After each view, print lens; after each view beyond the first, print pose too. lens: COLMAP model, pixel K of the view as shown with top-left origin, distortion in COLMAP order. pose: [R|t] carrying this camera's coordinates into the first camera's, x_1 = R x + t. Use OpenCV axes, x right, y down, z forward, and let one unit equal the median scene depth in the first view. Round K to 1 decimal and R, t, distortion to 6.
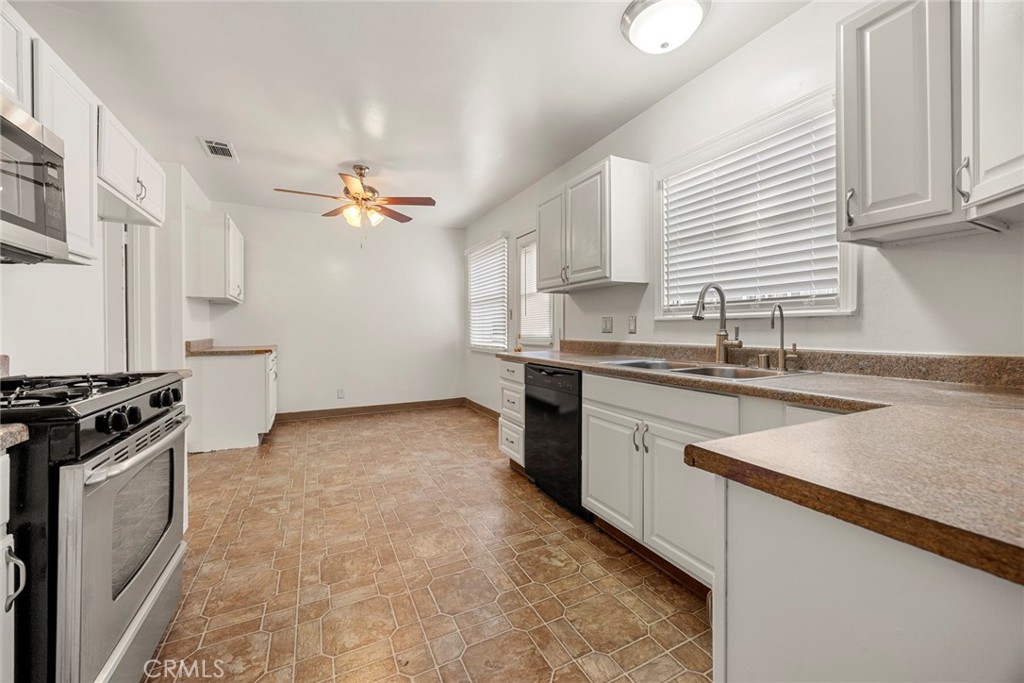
lens RADIAL K [[390.1, 0, 506.6], [0, 390.1, 326.4], [0, 0, 1]] dist [-0.005053, -0.000315]
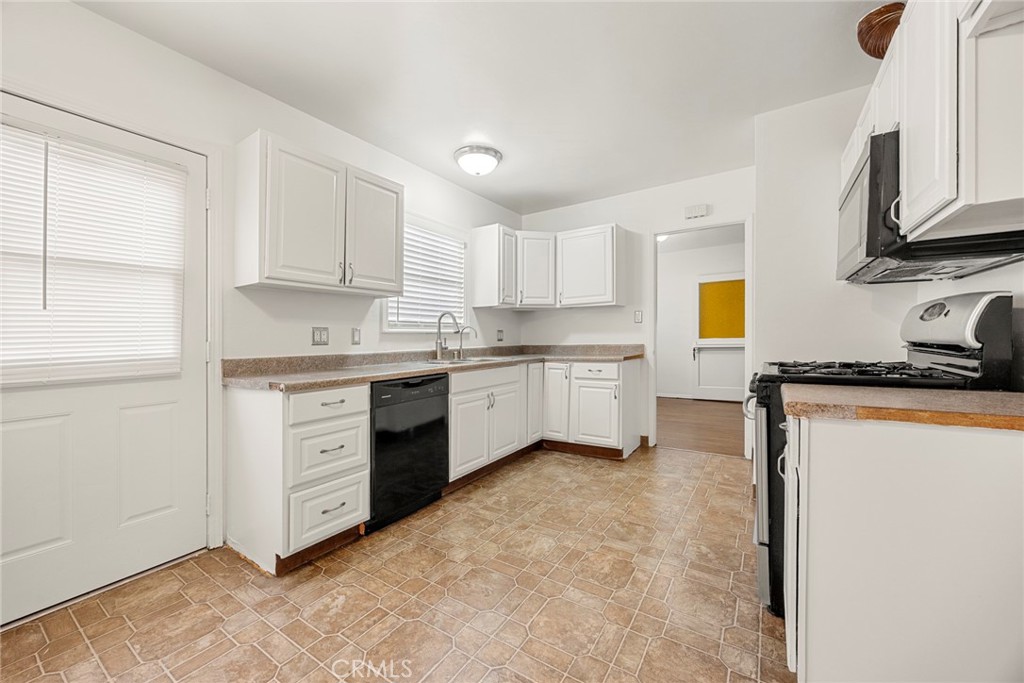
lens RADIAL K [[390.1, 0, 520.5], [0, 390.1, 340.0], [0, 0, 1]] dist [-0.005053, -0.000315]
pose [[-0.518424, 0.005203, 0.855108, -1.035009], [0.010679, 0.999943, 0.000390, 0.014442], [-0.855057, 0.009333, -0.518450, 1.526266]]
